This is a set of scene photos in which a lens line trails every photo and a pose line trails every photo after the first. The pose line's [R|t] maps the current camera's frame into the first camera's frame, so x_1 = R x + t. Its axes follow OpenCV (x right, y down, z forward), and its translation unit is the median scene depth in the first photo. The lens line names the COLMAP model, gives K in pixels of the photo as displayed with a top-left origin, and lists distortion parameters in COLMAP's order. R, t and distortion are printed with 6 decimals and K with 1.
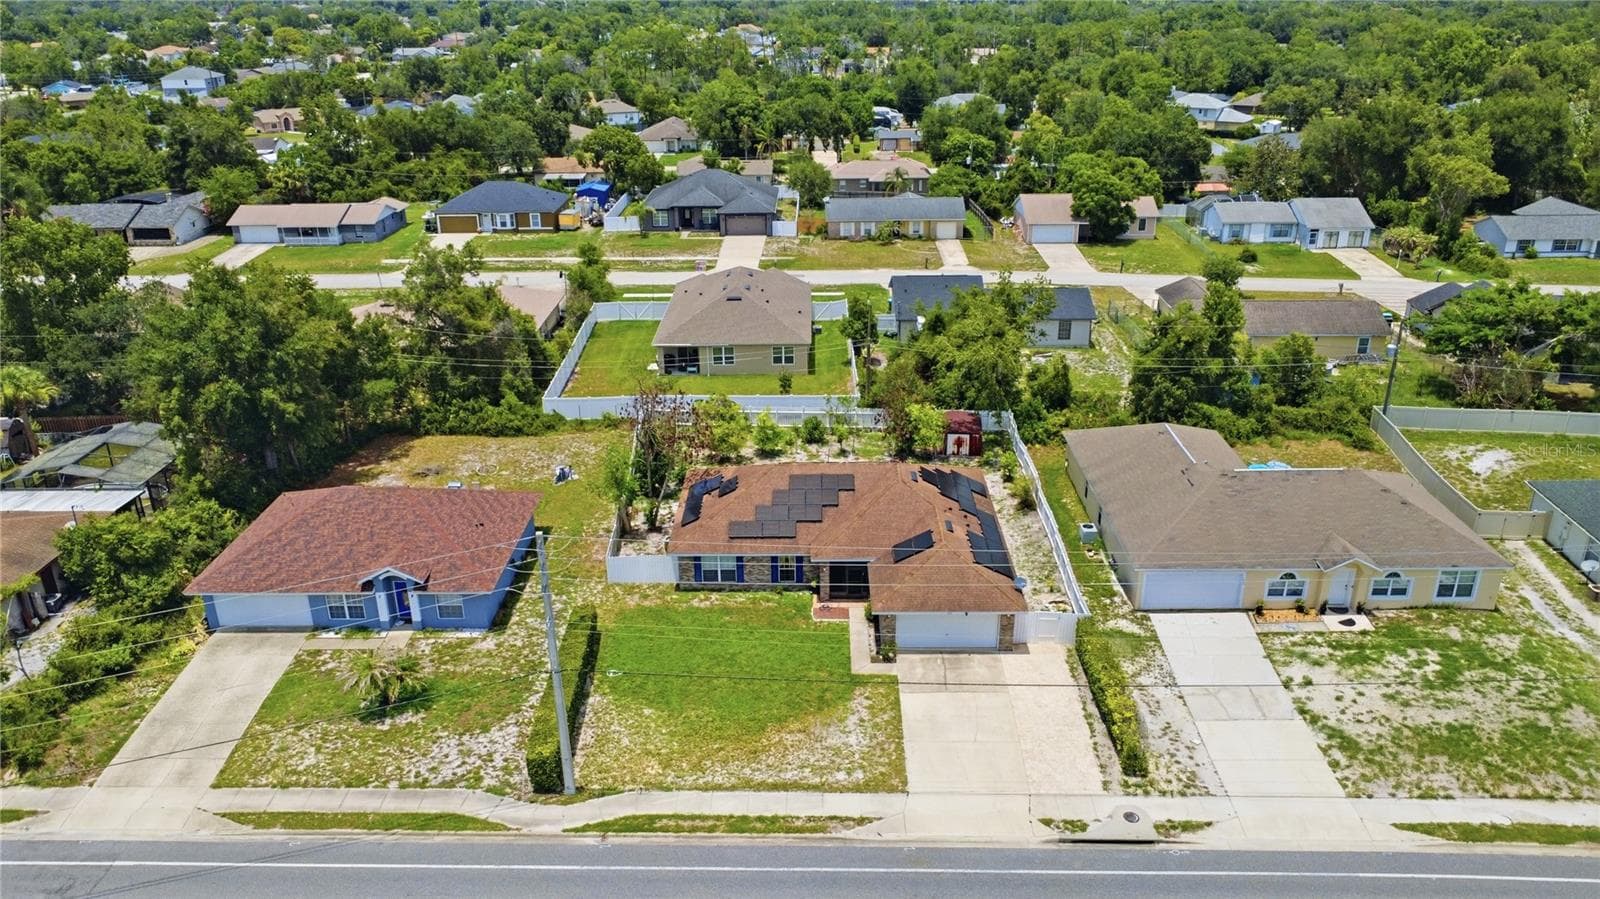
lens RADIAL K [[1173.2, 0, 798.8], [0, 1173.2, 448.5], [0, 0, 1]] dist [0.000527, -0.006926]
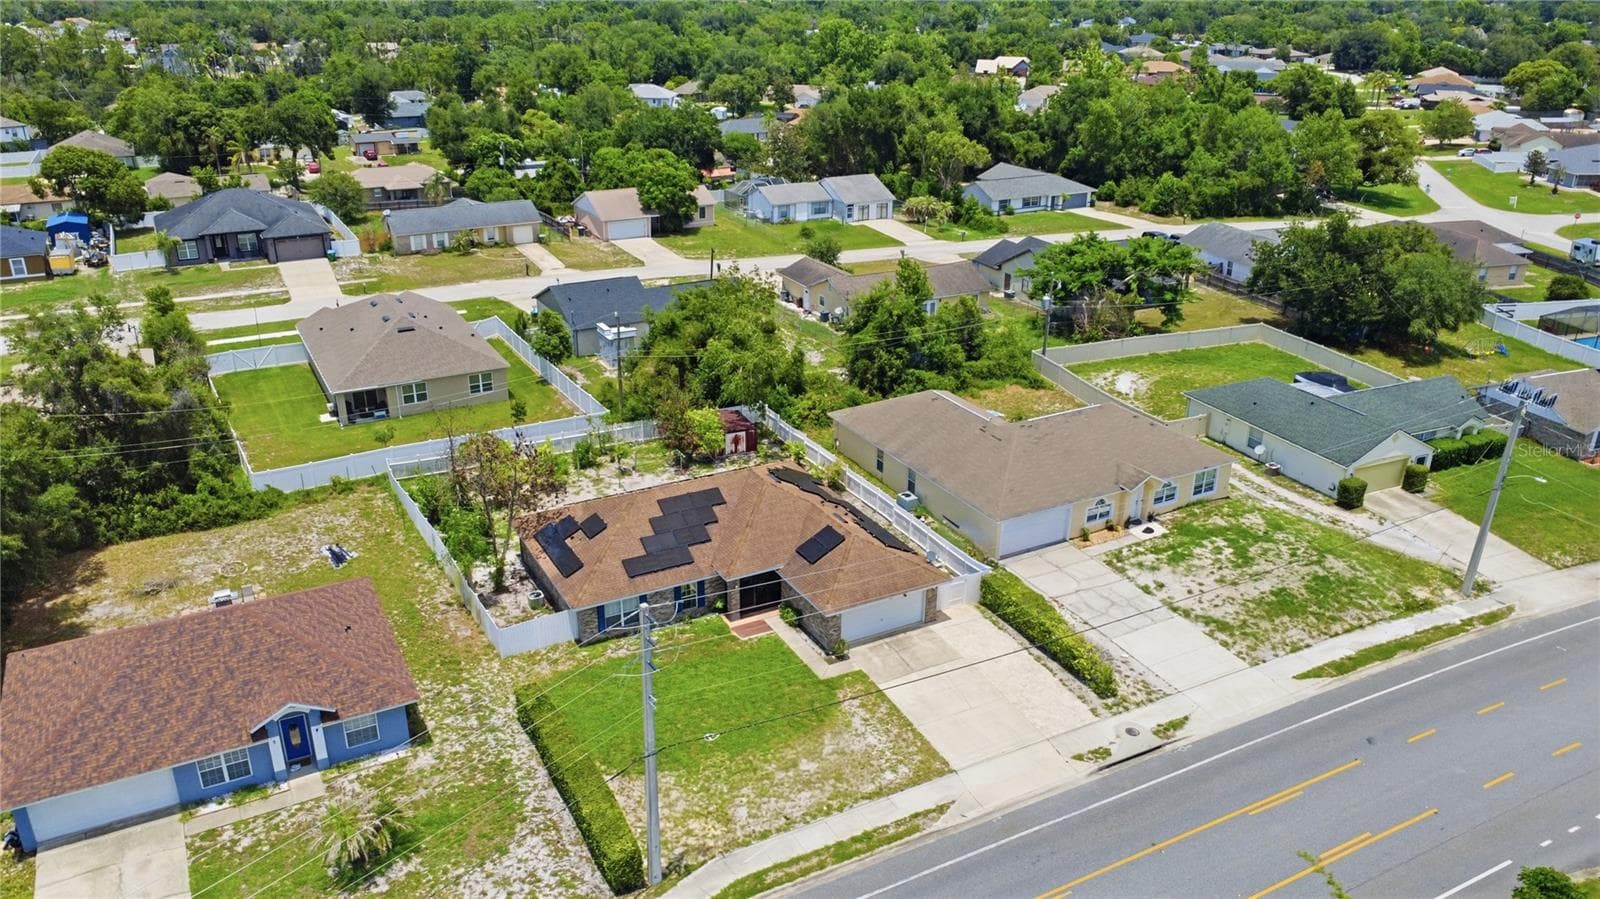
lens RADIAL K [[1173.2, 0, 798.0], [0, 1173.2, 448.8], [0, 0, 1]] dist [0.000527, -0.006926]
pose [[0.871290, -0.171563, 0.459805, -0.276176], [0.168426, 0.984535, 0.048199, -0.037117], [-0.460963, 0.035448, 0.886711, 0.079888]]
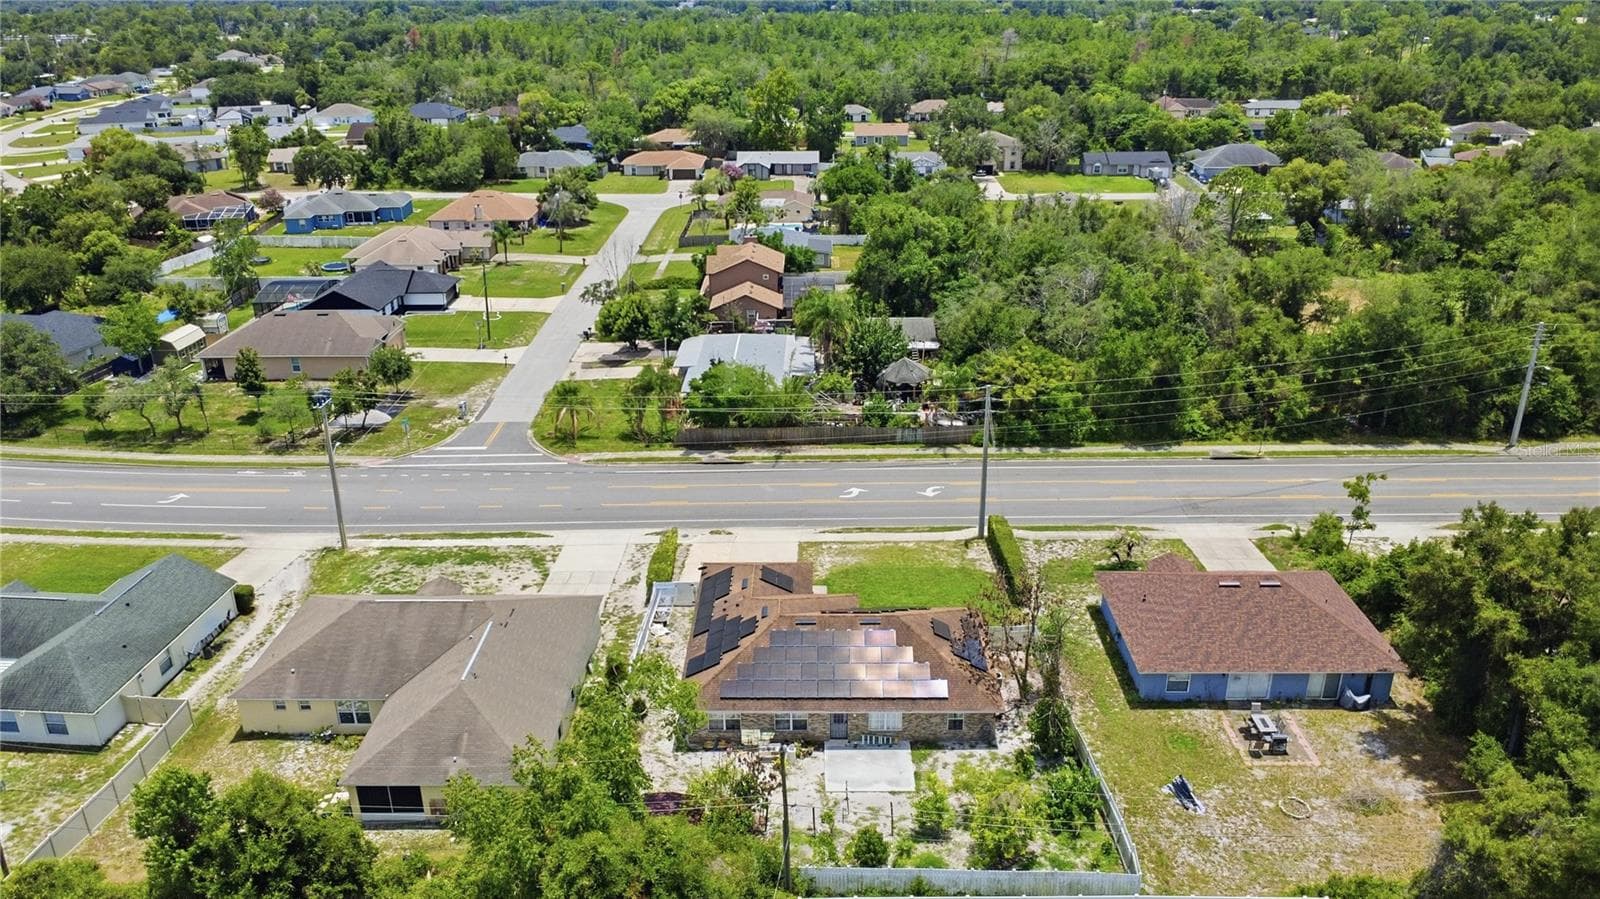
lens RADIAL K [[1173.2, 0, 797.3], [0, 1173.2, 450.2], [0, 0, 1]] dist [0.000527, -0.006926]
pose [[-0.999767, 0.019229, 0.009823, 0.044936], [0.020594, 0.712387, 0.701485, -0.669713], [0.006491, 0.701523, -0.712617, 1.339456]]
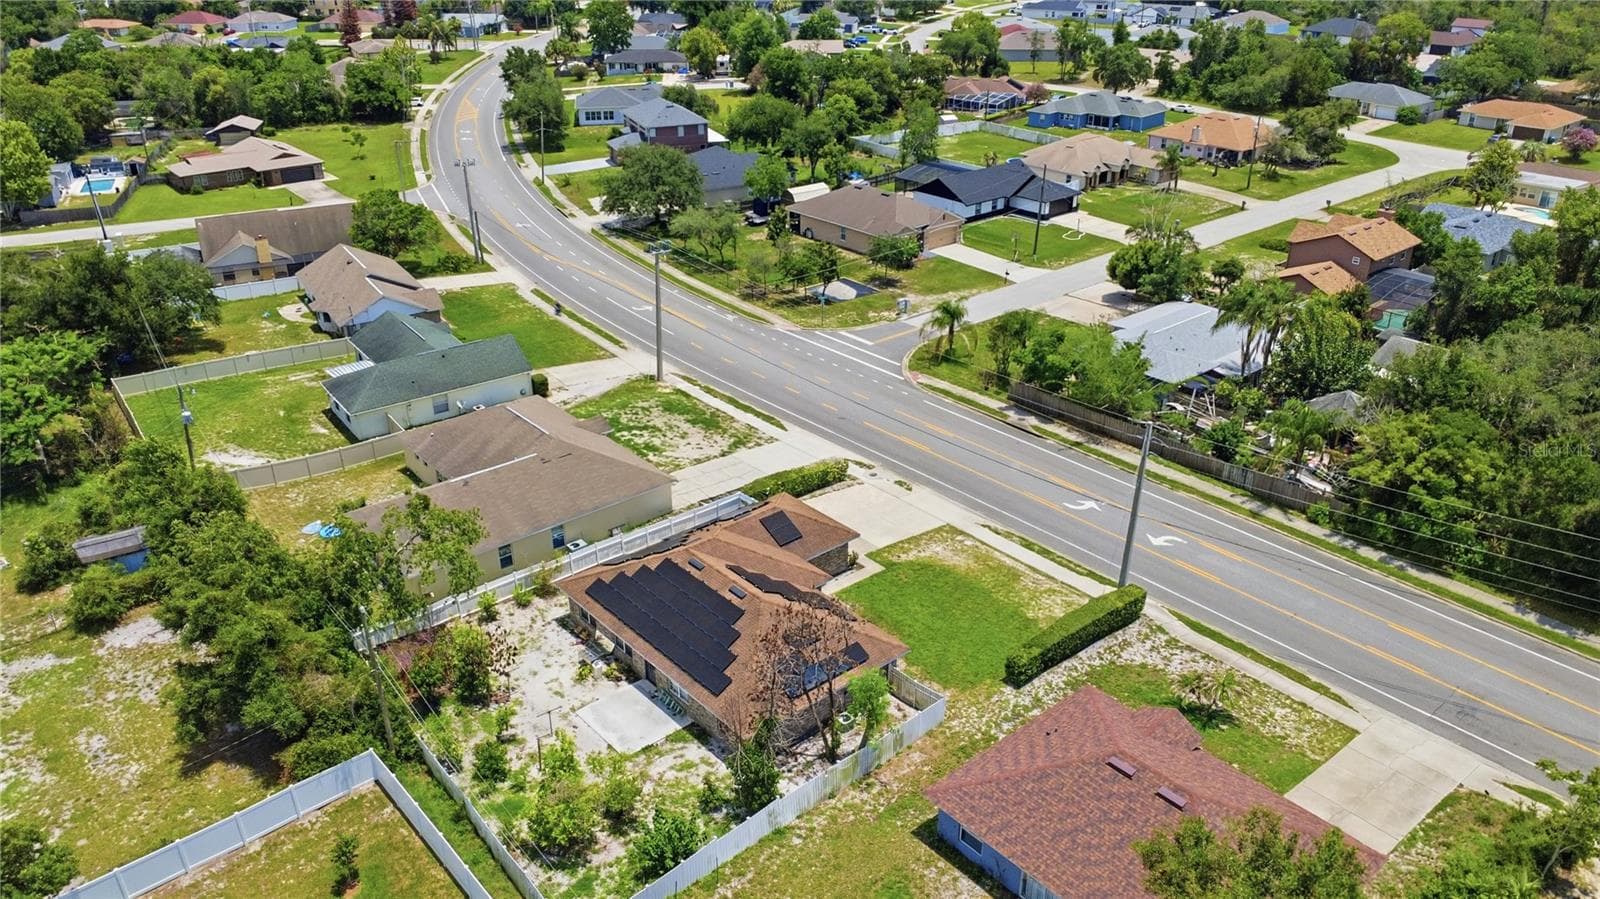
lens RADIAL K [[1173.2, 0, 797.8], [0, 1173.2, 450.0], [0, 0, 1]] dist [0.000527, -0.006926]
pose [[-0.656770, -0.319264, 0.683172, -0.525420], [0.295302, 0.724712, 0.622567, -0.531376], [-0.693866, 0.610625, -0.381689, 1.037527]]
